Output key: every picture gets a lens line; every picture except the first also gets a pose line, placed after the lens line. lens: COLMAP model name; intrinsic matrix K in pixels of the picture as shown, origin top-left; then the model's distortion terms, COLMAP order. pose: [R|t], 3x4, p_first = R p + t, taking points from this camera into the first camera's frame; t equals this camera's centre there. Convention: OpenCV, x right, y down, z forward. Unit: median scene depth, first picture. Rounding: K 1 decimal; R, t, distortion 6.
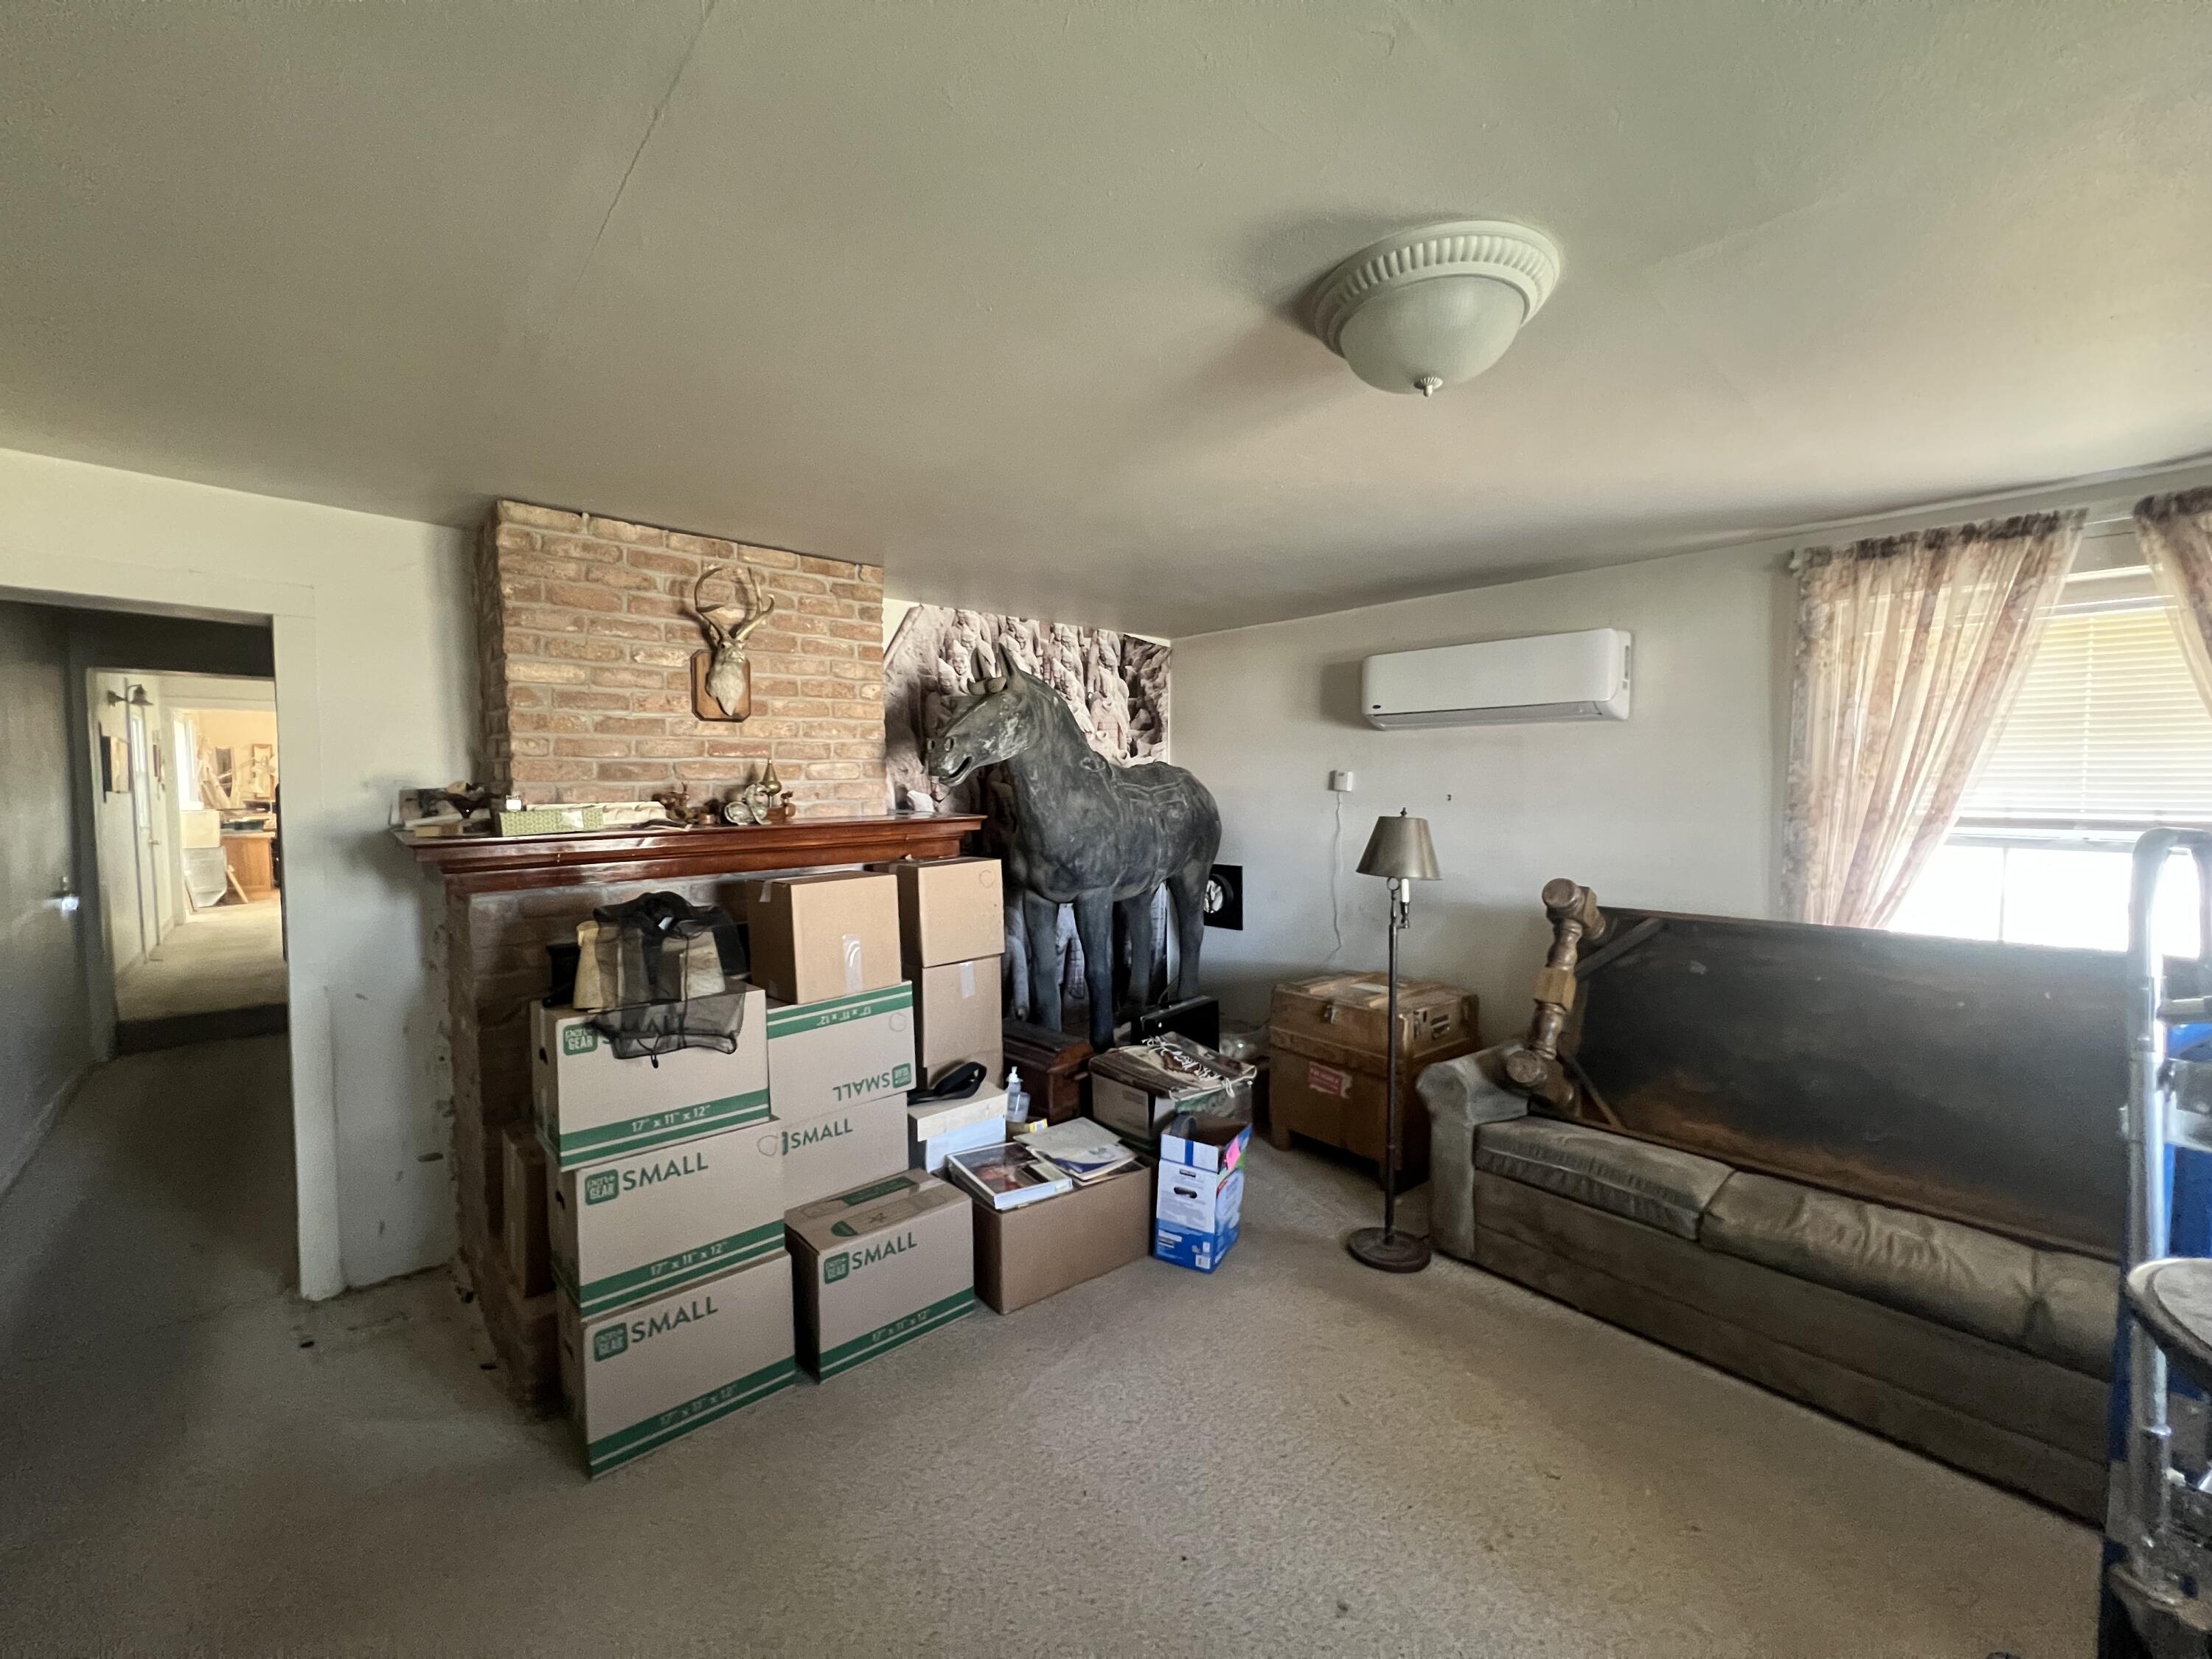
lens RADIAL K [[882.4, 0, 1103.9], [0, 882.4, 828.1], [0, 0, 1]] dist [-0.000085, -0.000466]
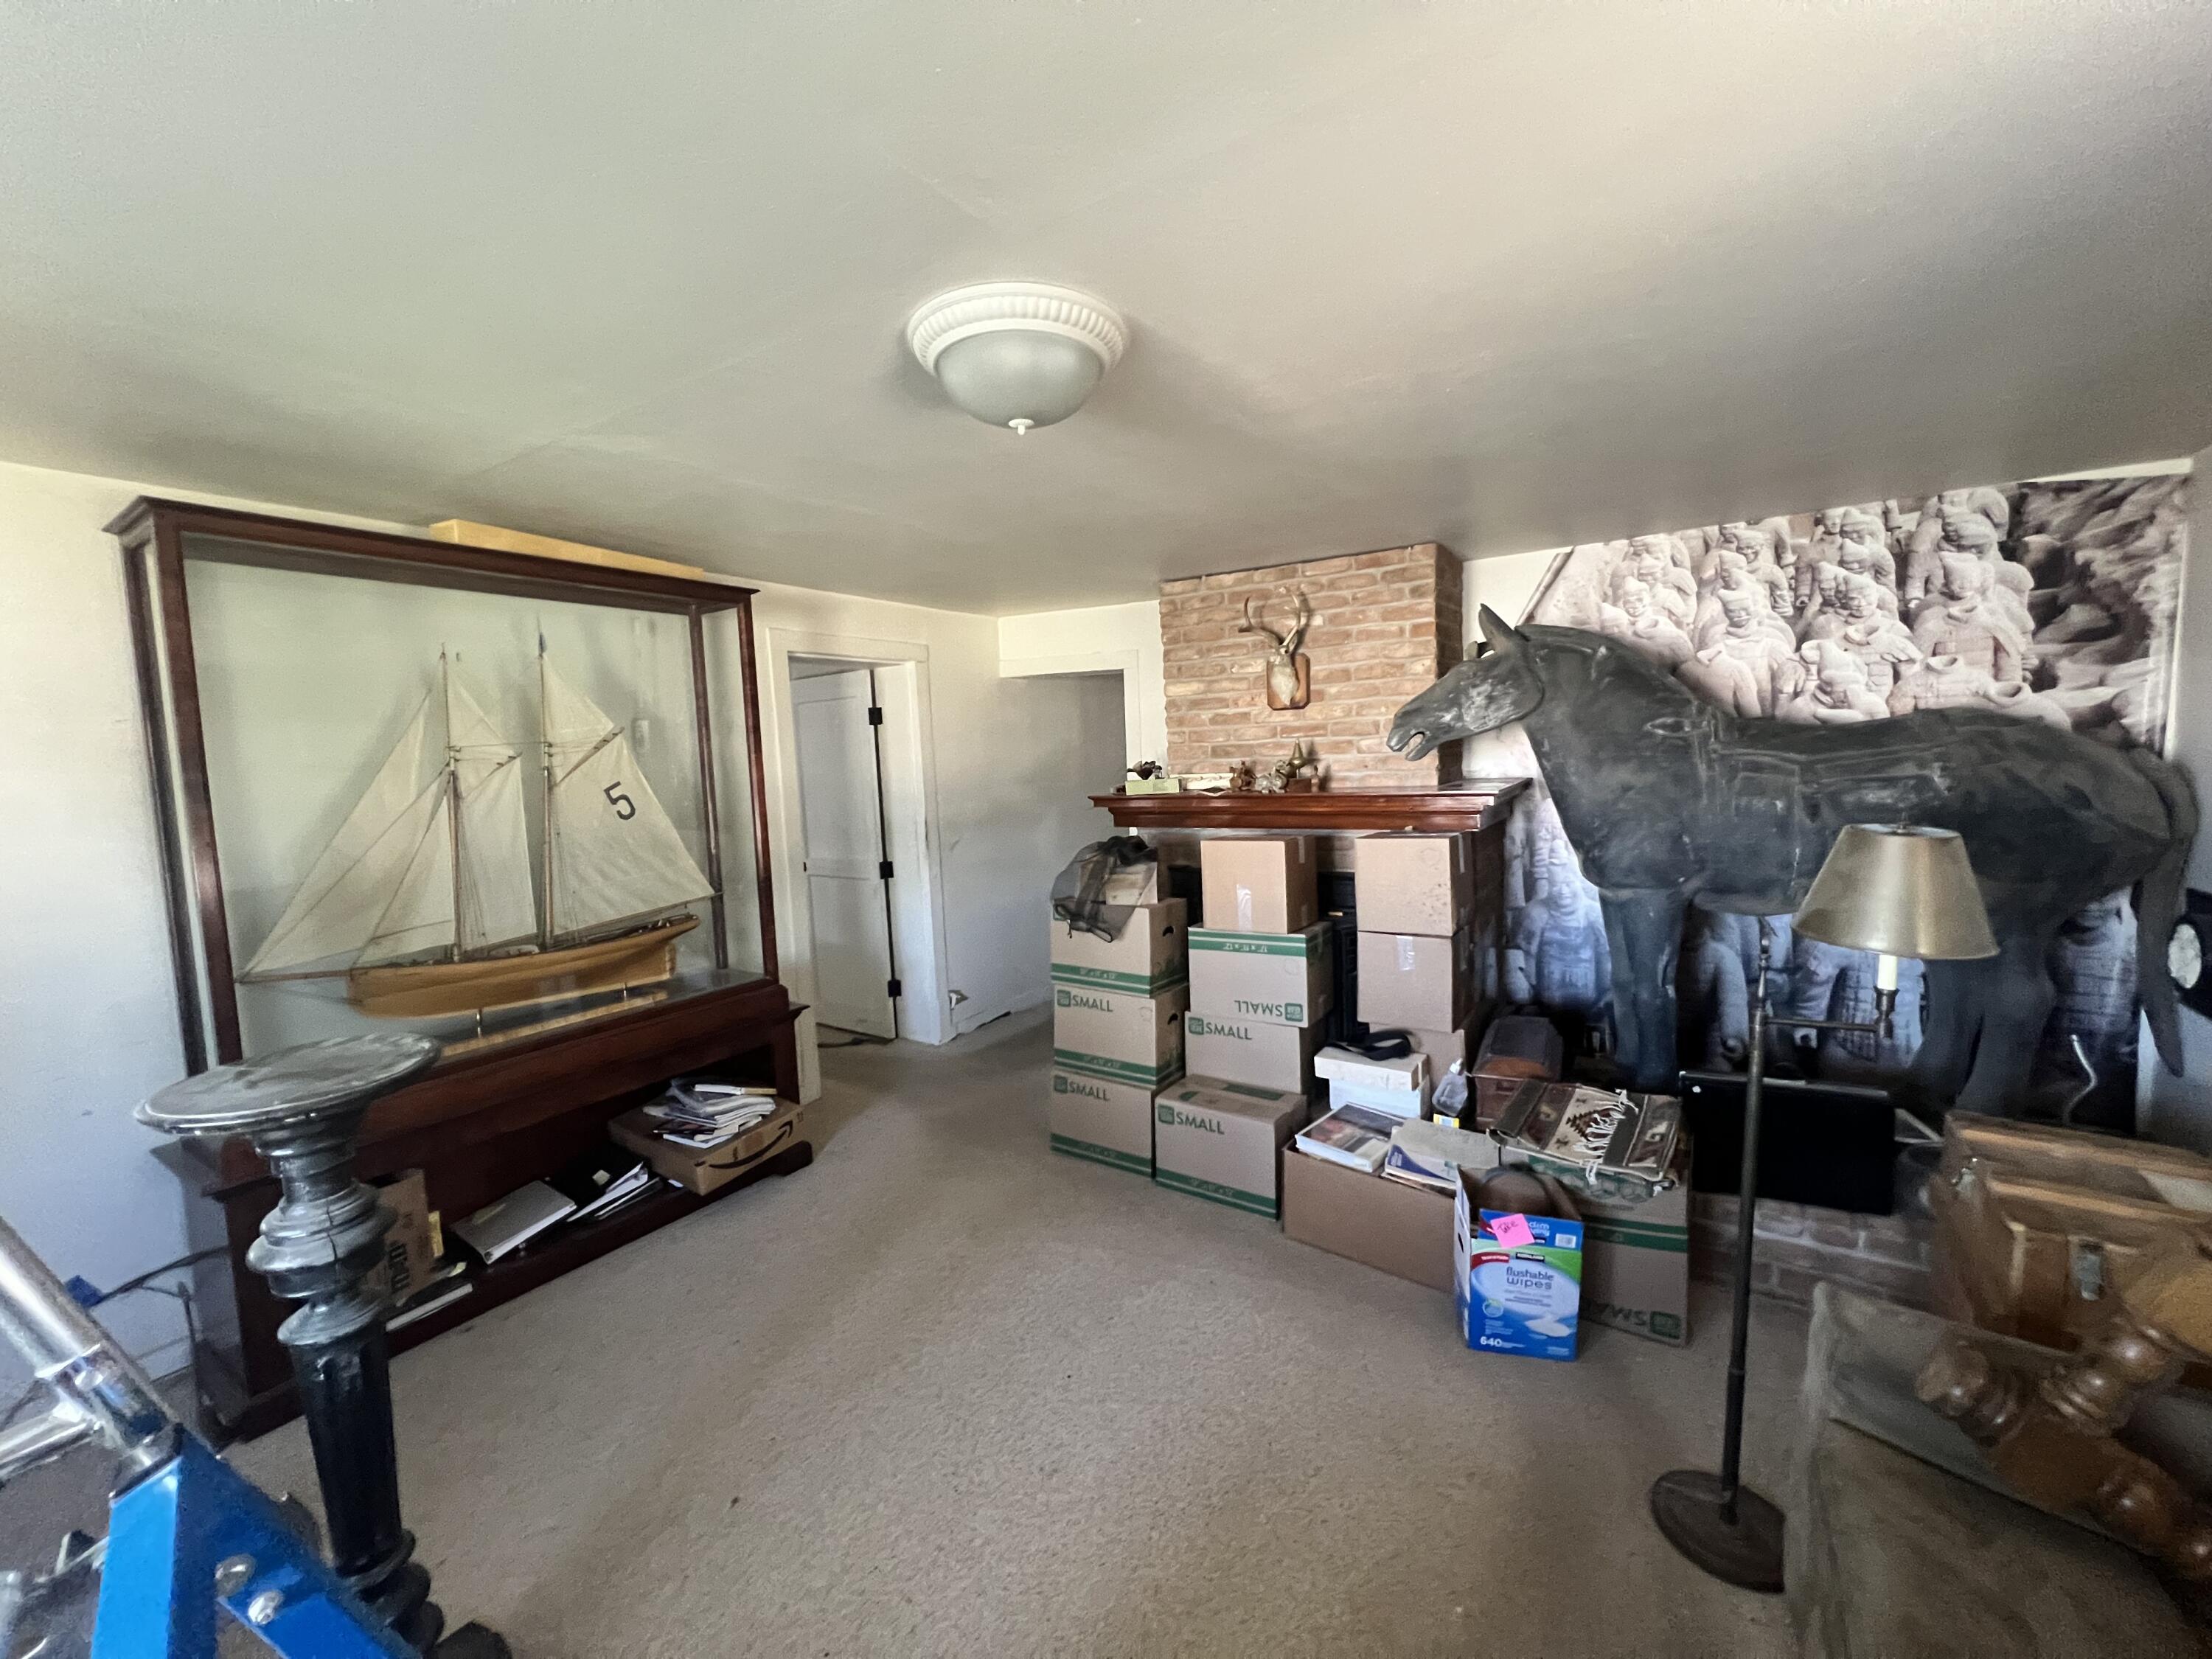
lens RADIAL K [[882.4, 0, 1104.0], [0, 882.4, 831.1], [0, 0, 1]] dist [-0.000085, -0.000466]
pose [[0.254288, 0.084523, -0.963428, 0.686701], [-0.011962, 0.996372, 0.084256, -0.046666], [0.967054, -0.009901, 0.254377, 0.386983]]
